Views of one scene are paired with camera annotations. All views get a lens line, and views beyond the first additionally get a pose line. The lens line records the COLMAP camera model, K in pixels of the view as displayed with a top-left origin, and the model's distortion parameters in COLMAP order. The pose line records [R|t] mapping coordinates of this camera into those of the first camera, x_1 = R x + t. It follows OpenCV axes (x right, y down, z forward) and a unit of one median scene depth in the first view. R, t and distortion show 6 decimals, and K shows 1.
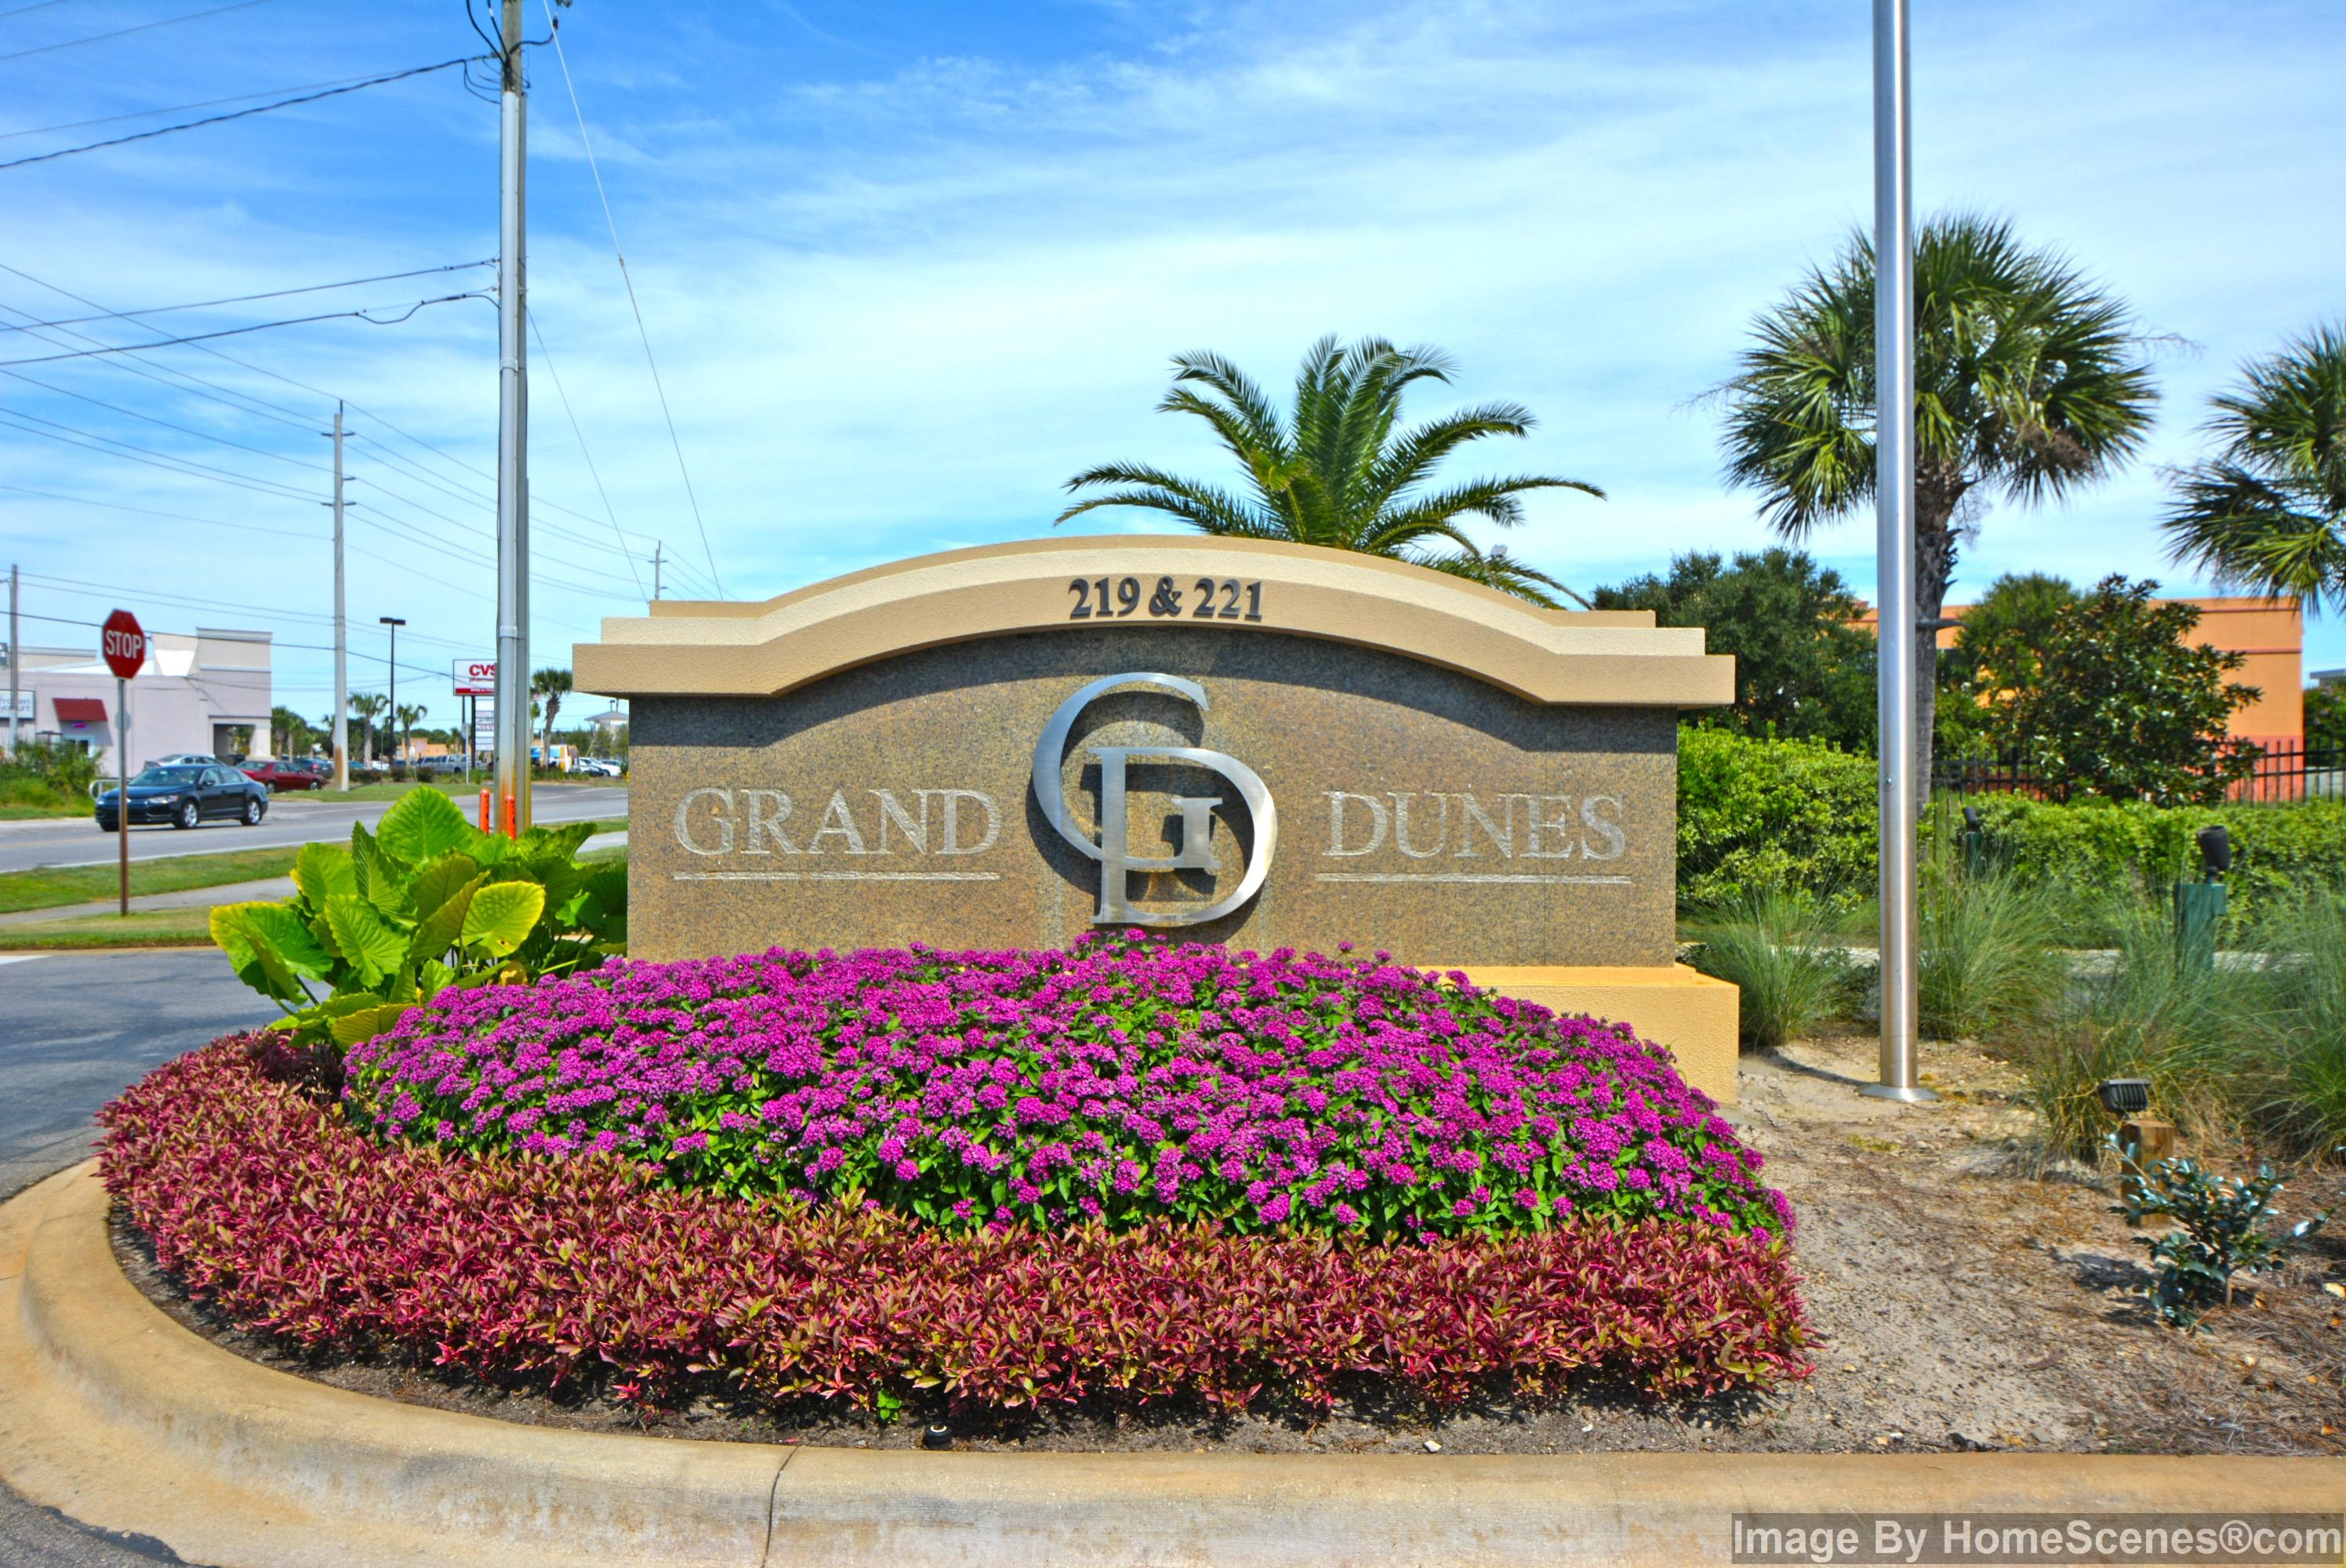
lens RADIAL K [[1734.1, 0, 1173.0], [0, 1734.1, 784.0], [0, 0, 1]] dist [-0.008116, -0.002439]
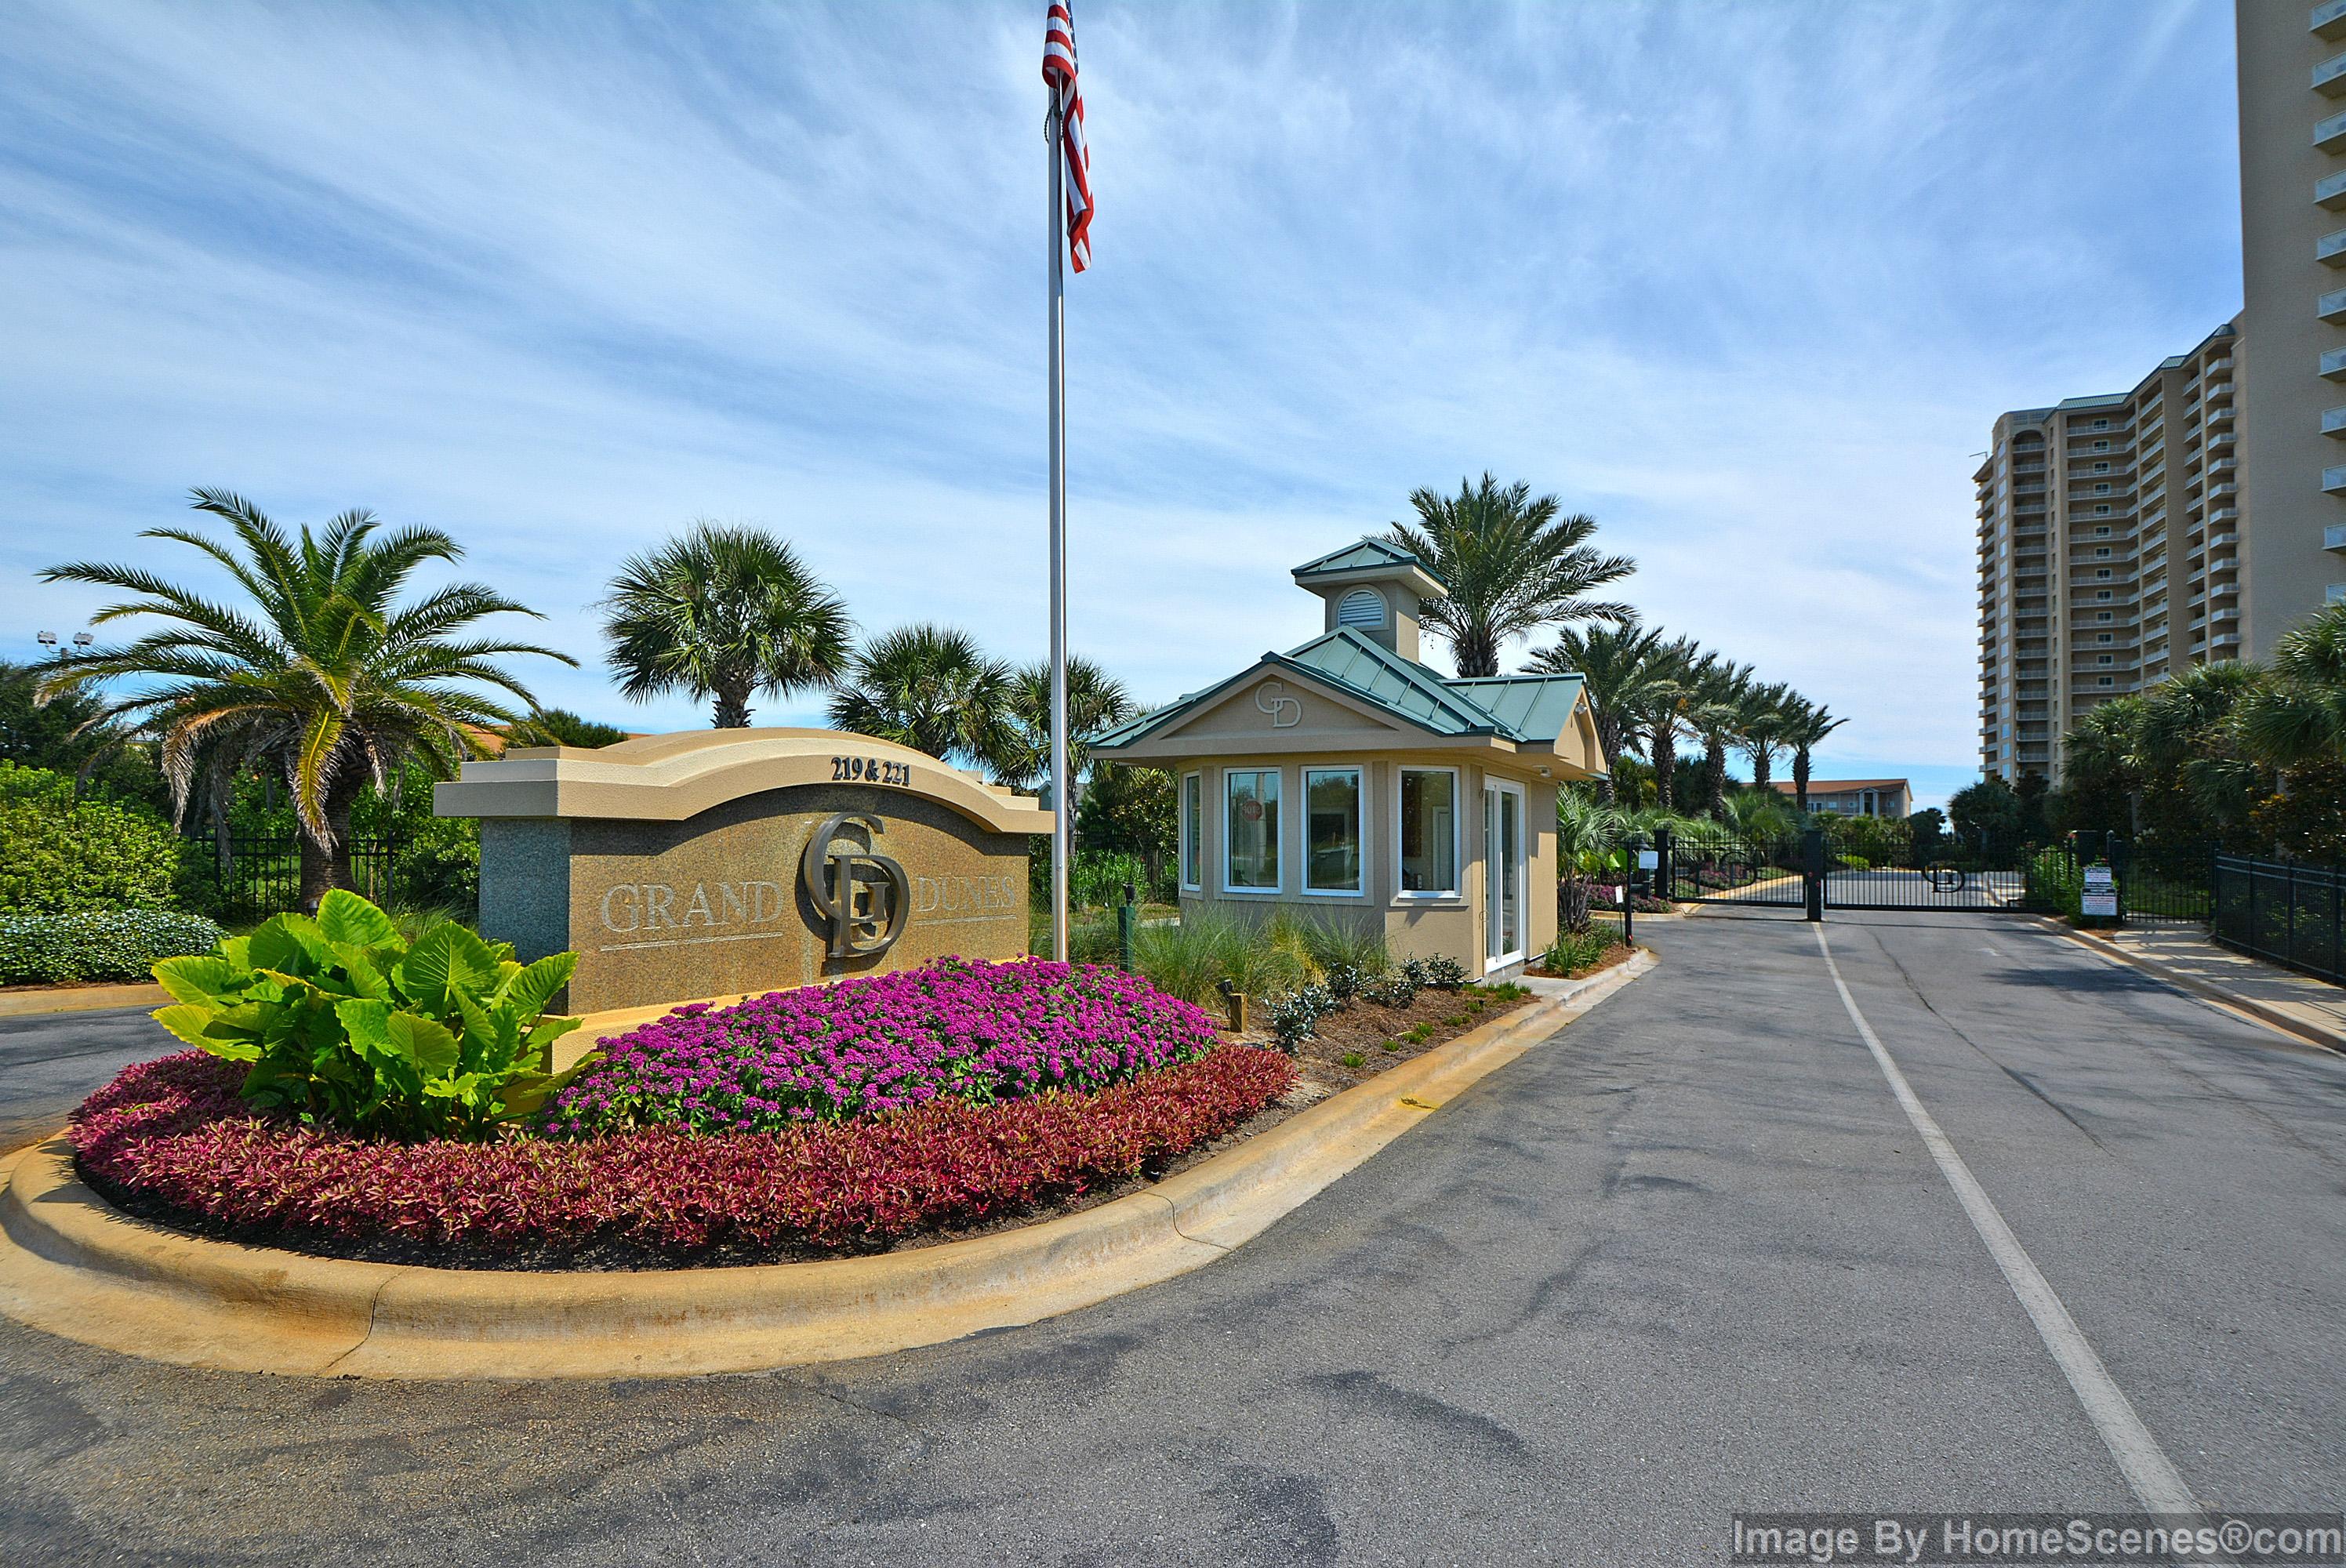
lens RADIAL K [[1149.8, 0, 1175.8], [0, 1149.8, 828.9], [0, 0, 1]] dist [0.002791, 0.000212]
pose [[0.500215, 0.016026, 0.865753, -0.857753], [-0.005828, 0.999868, -0.015141, -0.031555], [-0.865881, 0.002528, 0.500243, 0.137694]]
